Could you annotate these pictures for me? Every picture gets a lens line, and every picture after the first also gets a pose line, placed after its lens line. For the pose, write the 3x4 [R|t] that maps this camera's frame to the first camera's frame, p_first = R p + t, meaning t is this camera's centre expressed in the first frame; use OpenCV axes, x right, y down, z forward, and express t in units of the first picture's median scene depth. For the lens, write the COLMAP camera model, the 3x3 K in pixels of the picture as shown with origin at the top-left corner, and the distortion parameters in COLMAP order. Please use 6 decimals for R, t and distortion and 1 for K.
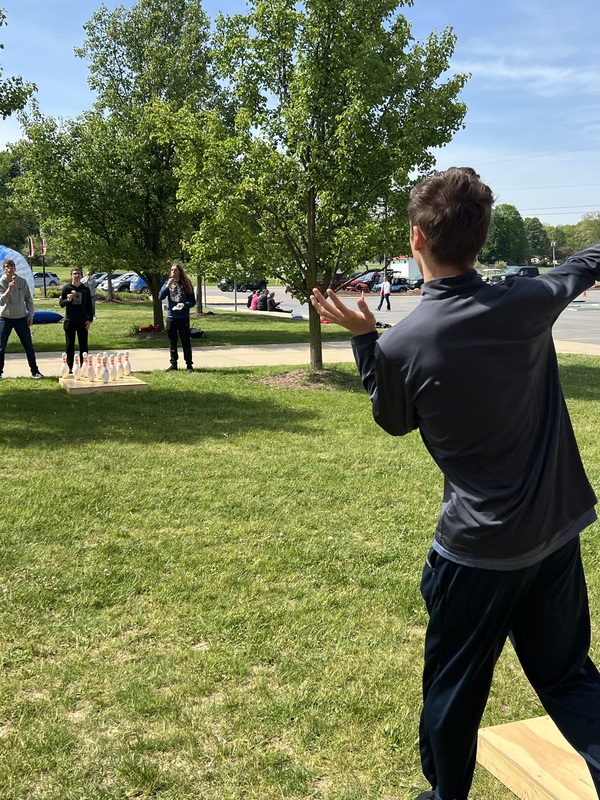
lens RADIAL K [[887.4, 0, 299.9], [0, 887.4, 399.0], [0, 0, 1]] dist [-0.011261, 0.000000]
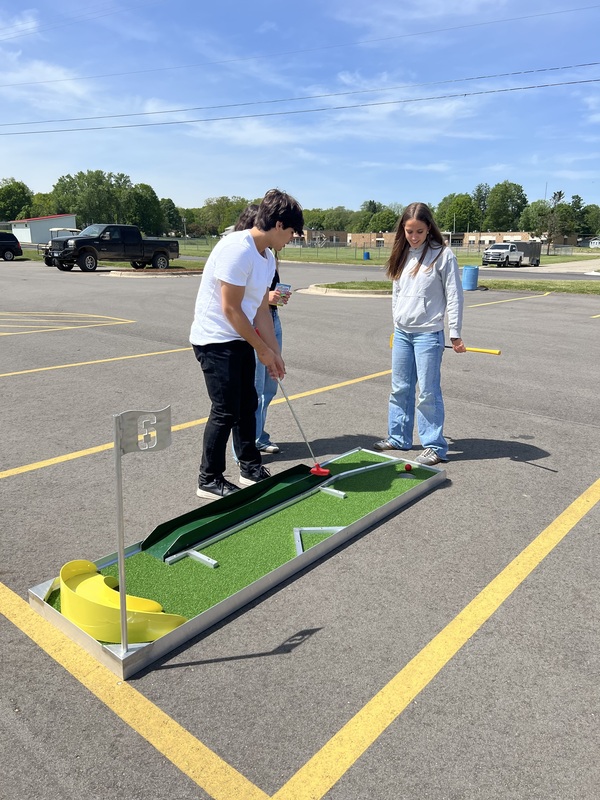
lens RADIAL K [[612.5, 0, 299.1], [0, 612.5, 400.5], [0, 0, 1]] dist [0.010190, 0.006566]
pose [[0.900319, -0.081132, 0.427602, 0.036495], [0.034292, 0.992641, 0.116139, -0.015609], [-0.433877, -0.089899, 0.896476, 0.115938]]
